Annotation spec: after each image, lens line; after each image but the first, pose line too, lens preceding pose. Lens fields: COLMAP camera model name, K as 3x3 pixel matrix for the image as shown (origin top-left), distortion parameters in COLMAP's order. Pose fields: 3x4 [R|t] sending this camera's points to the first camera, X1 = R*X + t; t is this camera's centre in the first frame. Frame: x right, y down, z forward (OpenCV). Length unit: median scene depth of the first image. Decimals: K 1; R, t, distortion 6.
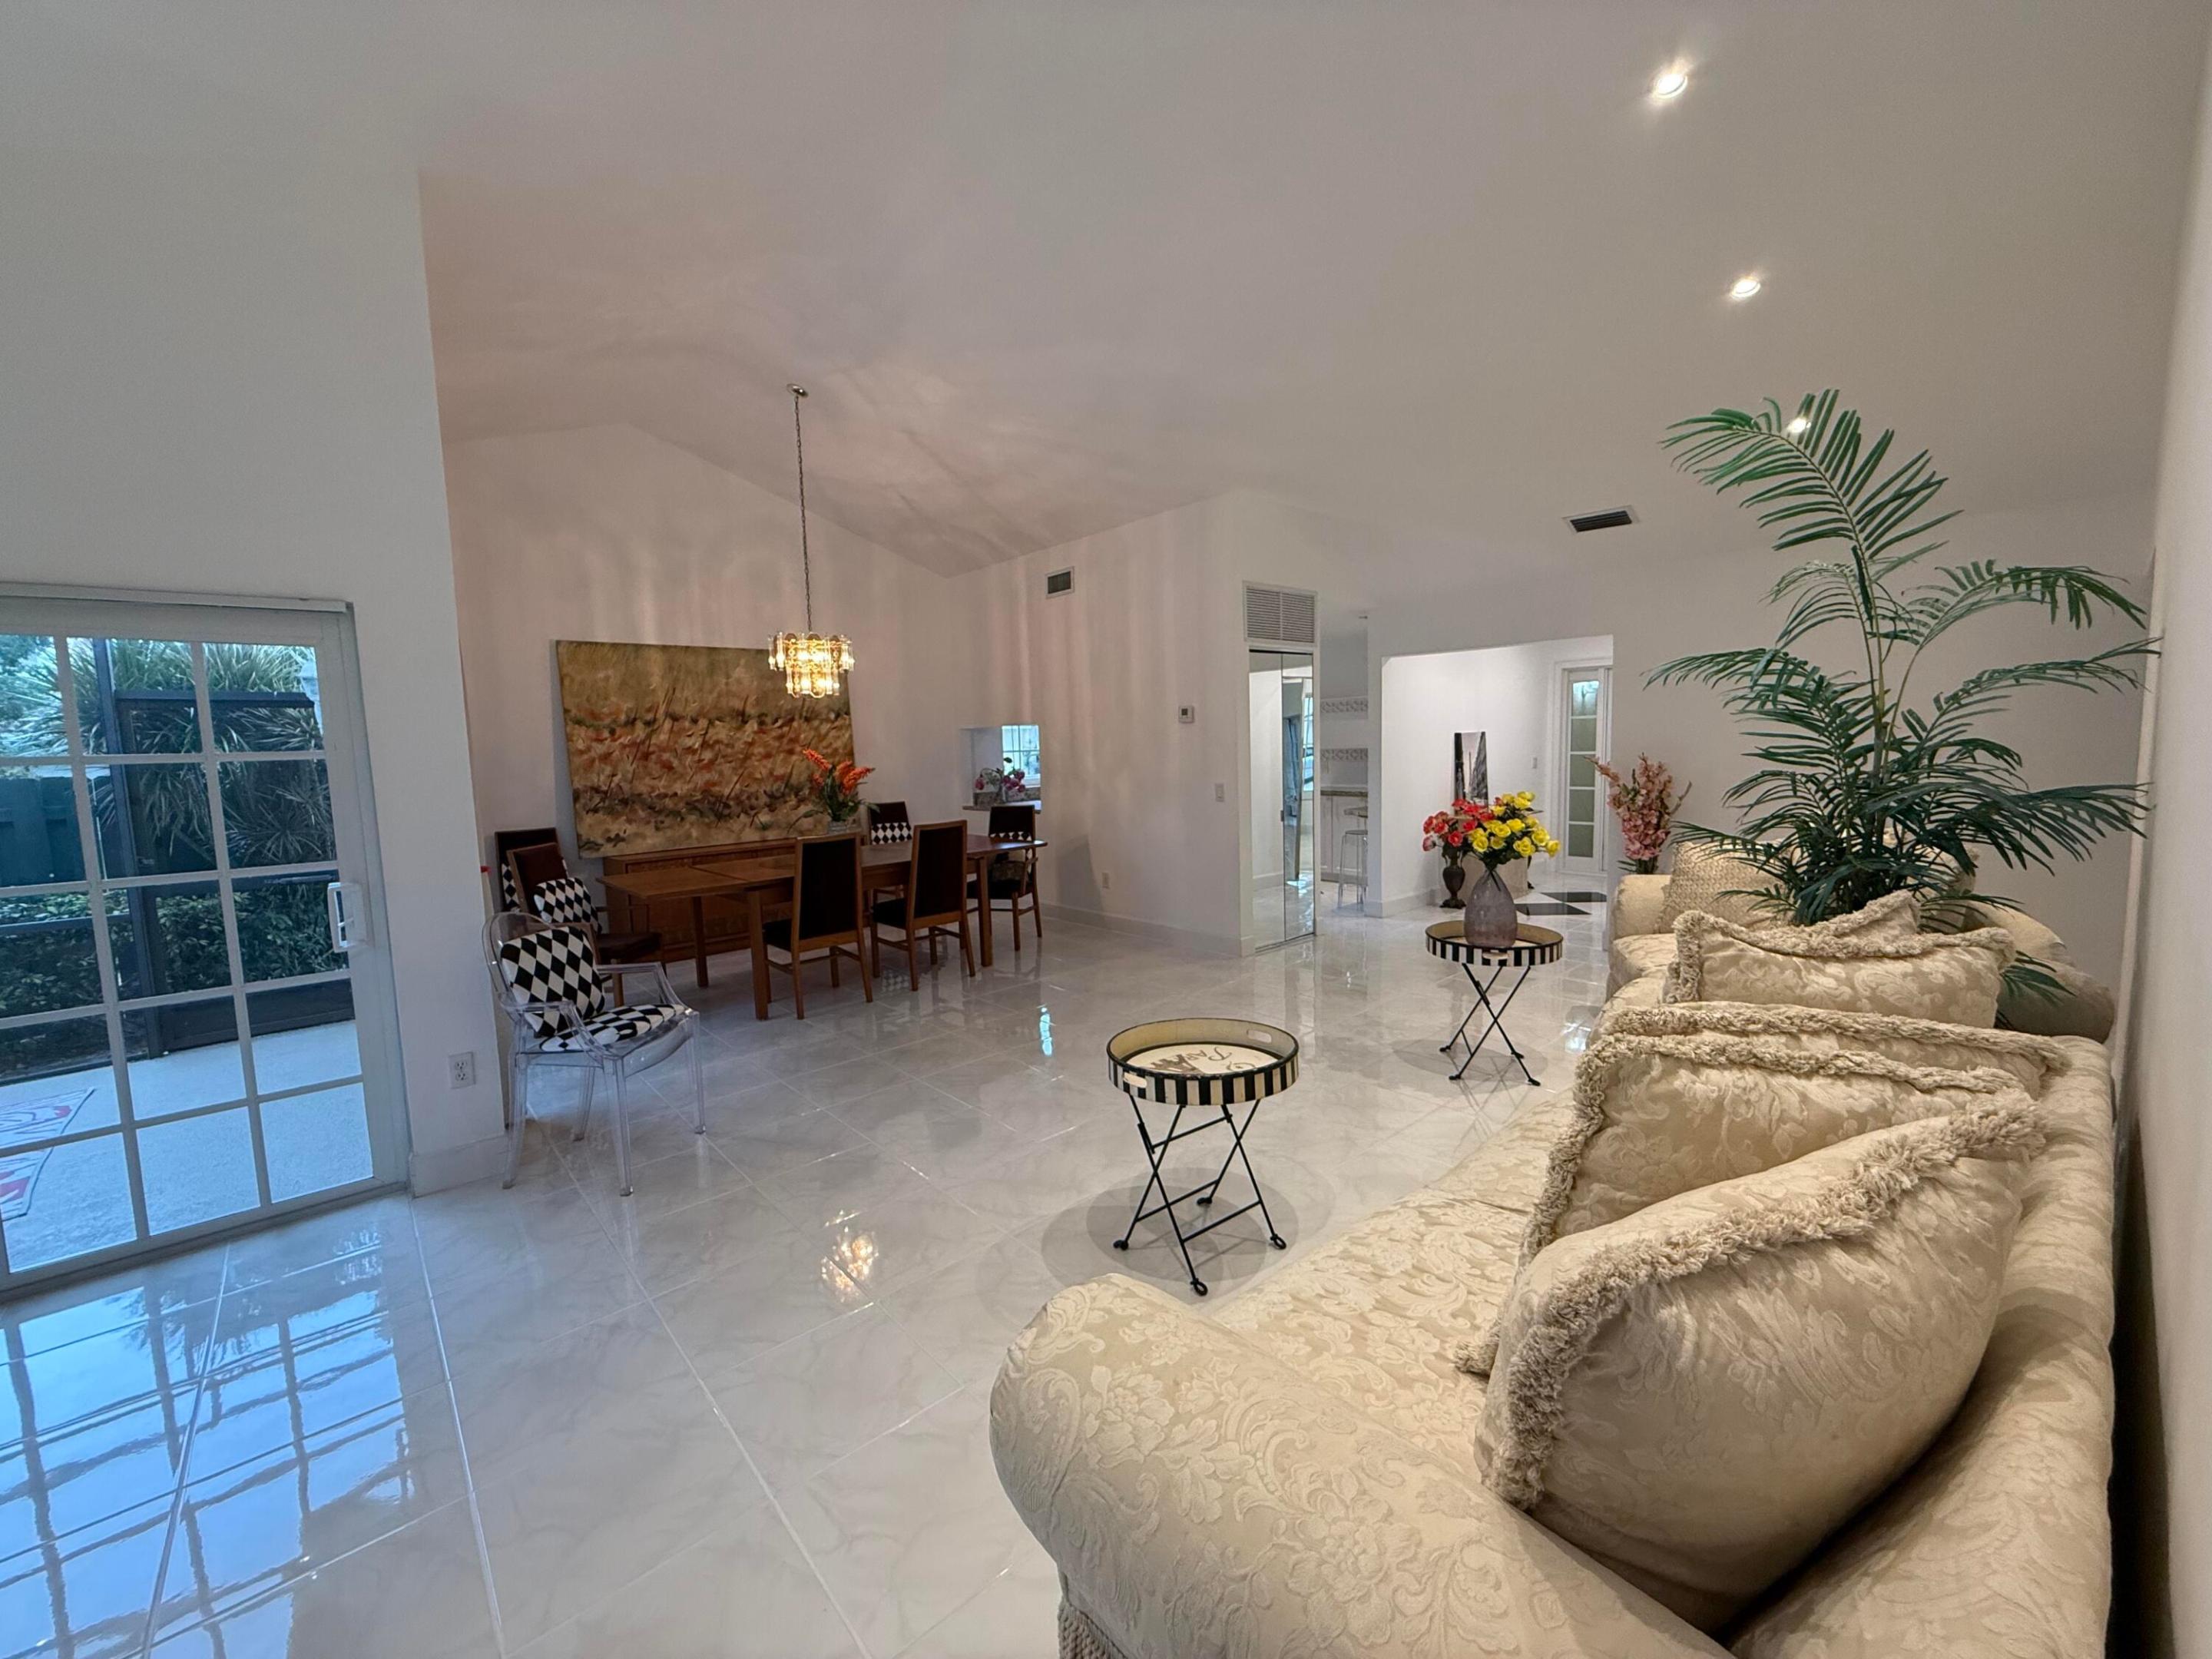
lens RADIAL K [[888.1, 0, 1119.9], [0, 888.1, 832.4], [0, 0, 1]] dist [0.001868, -0.000313]
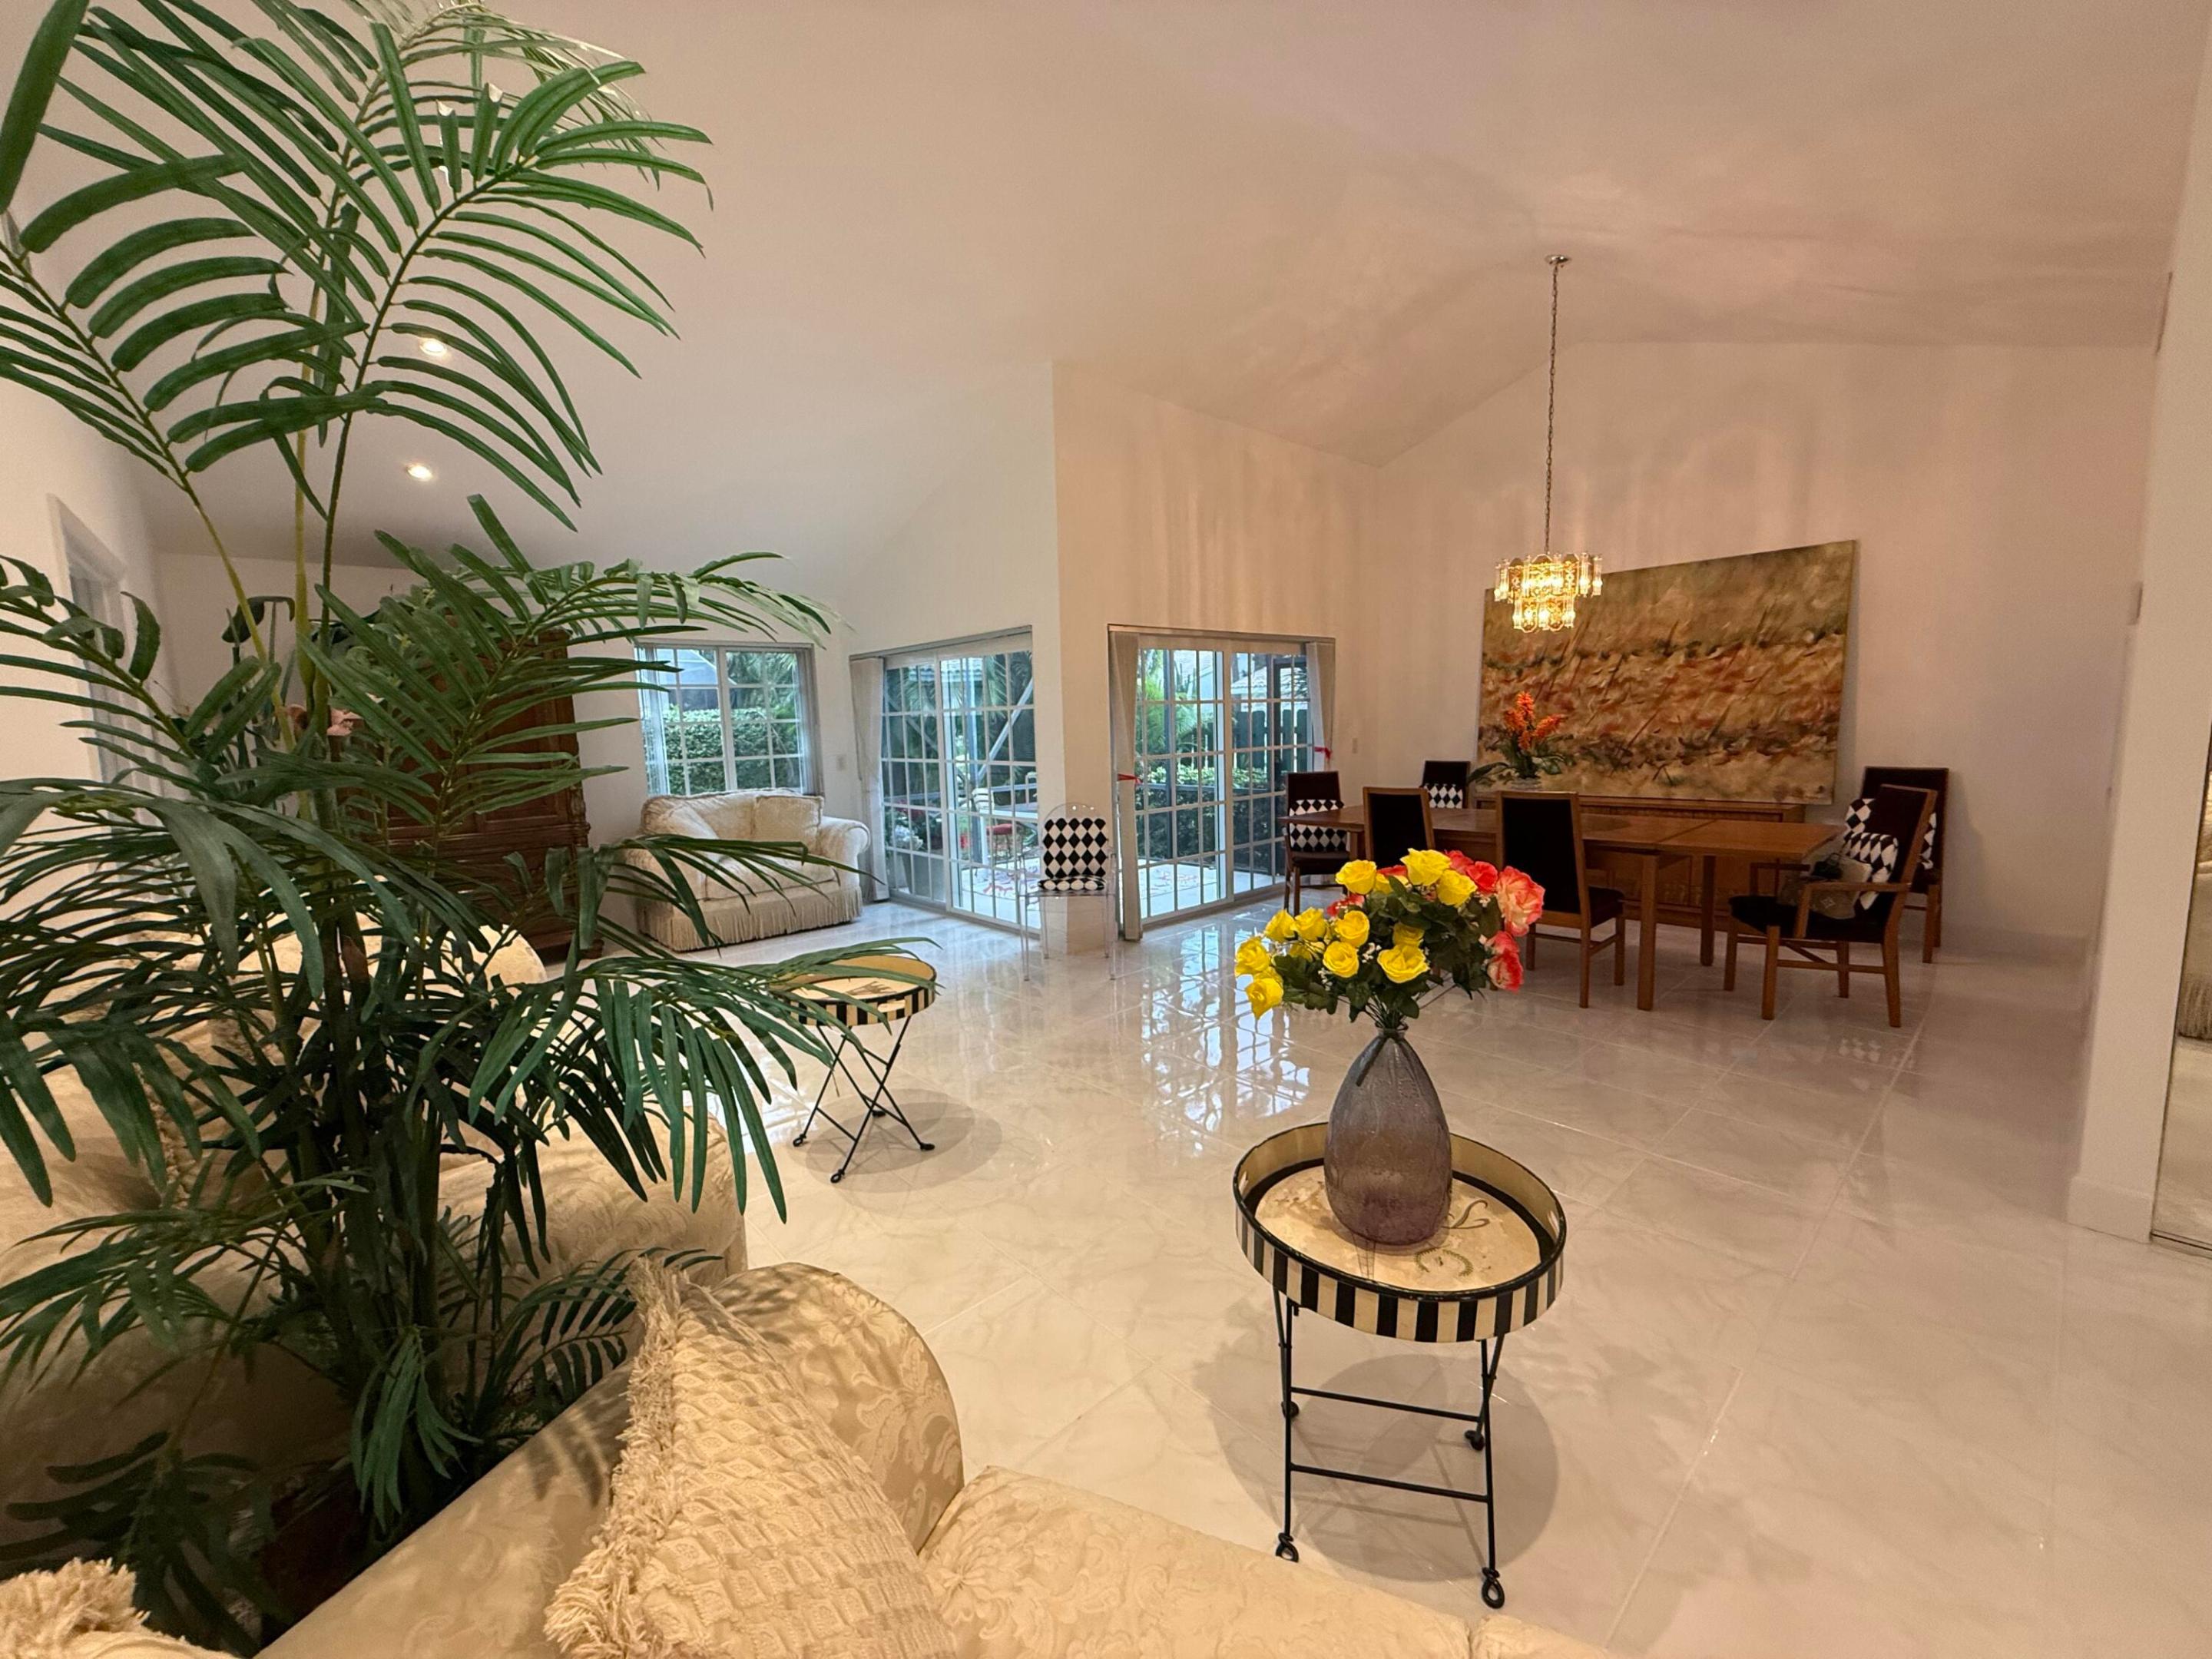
lens RADIAL K [[888.1, 0, 1119.6], [0, 888.1, 821.6], [0, 0, 1]] dist [0.001868, -0.000313]
pose [[-0.016537, 0.146930, -0.989009, 0.443172], [-0.069781, 0.986562, 0.147734, -0.058796], [0.997425, 0.071457, -0.006062, 0.520900]]
